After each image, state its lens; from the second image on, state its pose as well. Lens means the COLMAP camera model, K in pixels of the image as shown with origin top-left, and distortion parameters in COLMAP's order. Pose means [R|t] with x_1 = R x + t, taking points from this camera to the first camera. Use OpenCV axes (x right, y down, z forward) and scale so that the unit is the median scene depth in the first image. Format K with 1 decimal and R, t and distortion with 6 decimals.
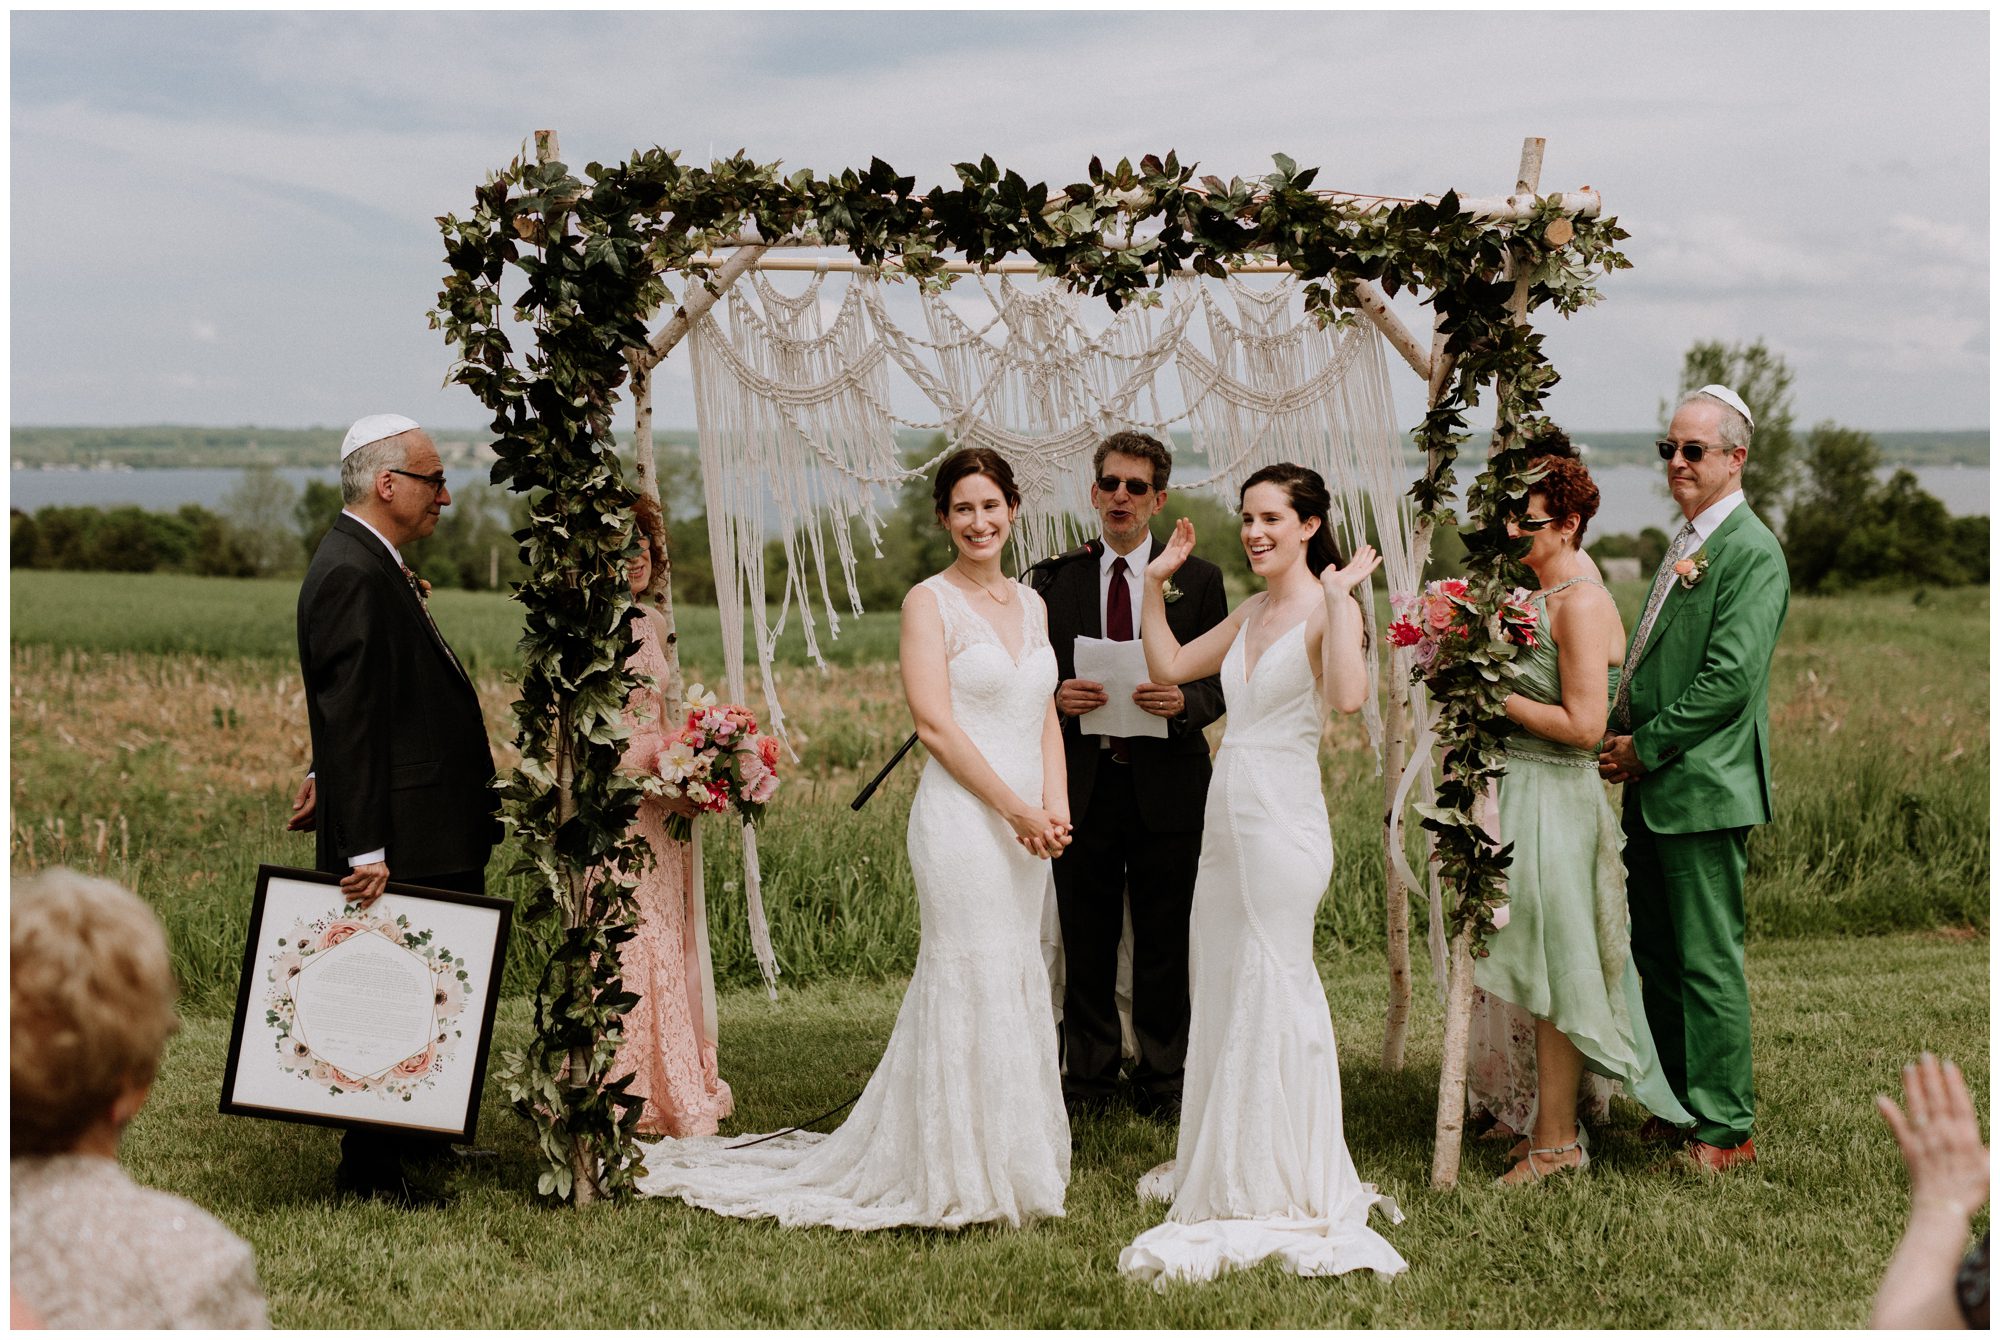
lens RADIAL K [[2855.6, 0, 1000.0], [0, 2855.6, 670.0], [0, 0, 1]] dist [0.017456, 0.013360]
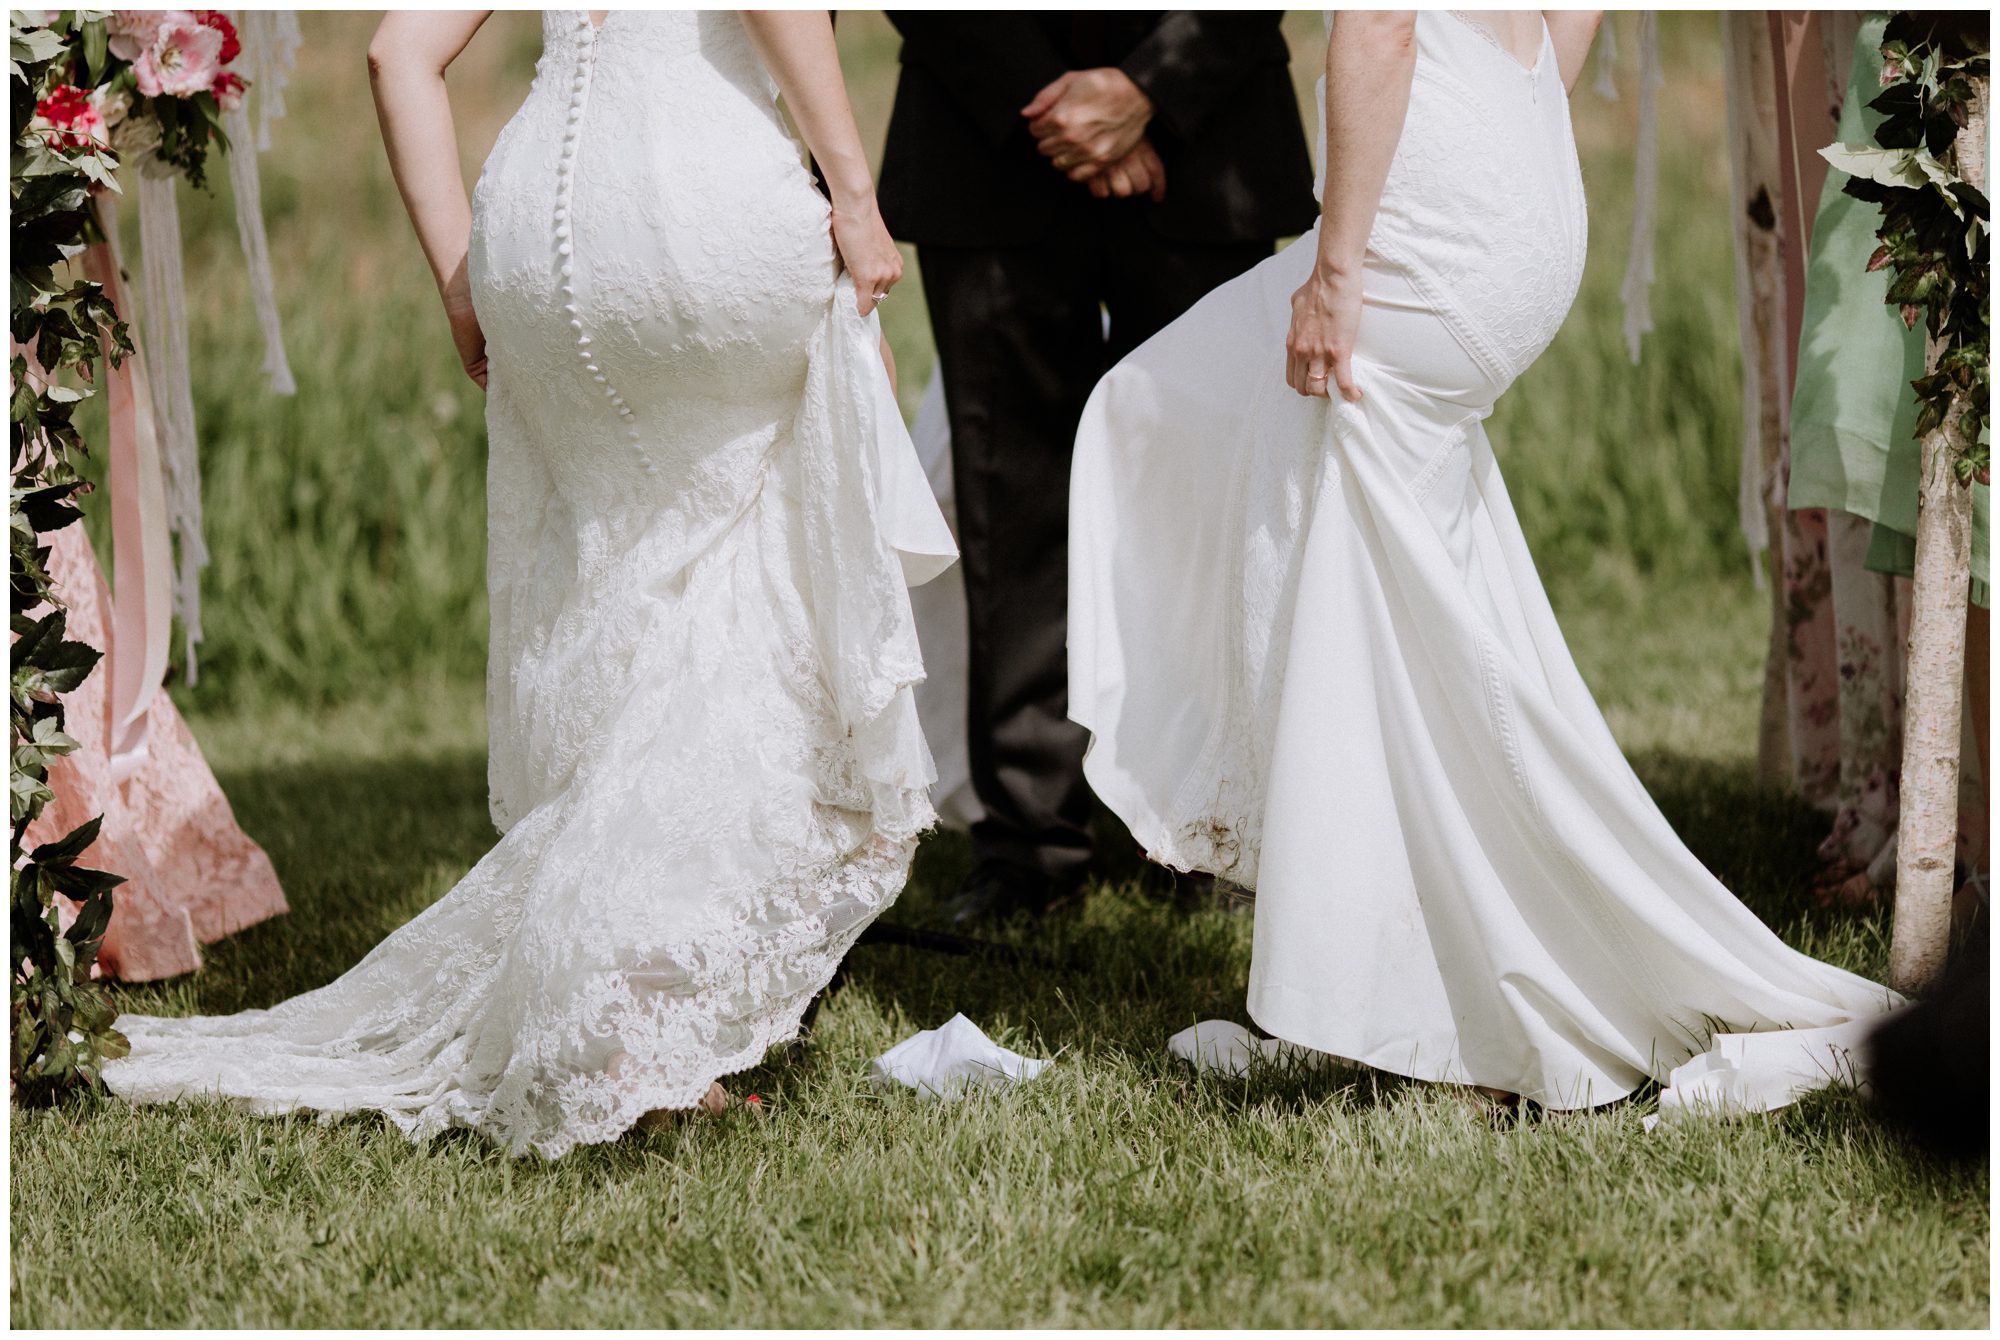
lens RADIAL K [[7927.3, 0, 1000.0], [0, 7927.3, 670.0], [0, 0, 1]] dist [0.006759, -0.260253]
pose [[0.997826, -0.043217, 0.049756, -0.048022], [0.038837, 0.995551, 0.085849, 0.017703], [-0.053245, -0.083730, 0.995065, -0.225359]]
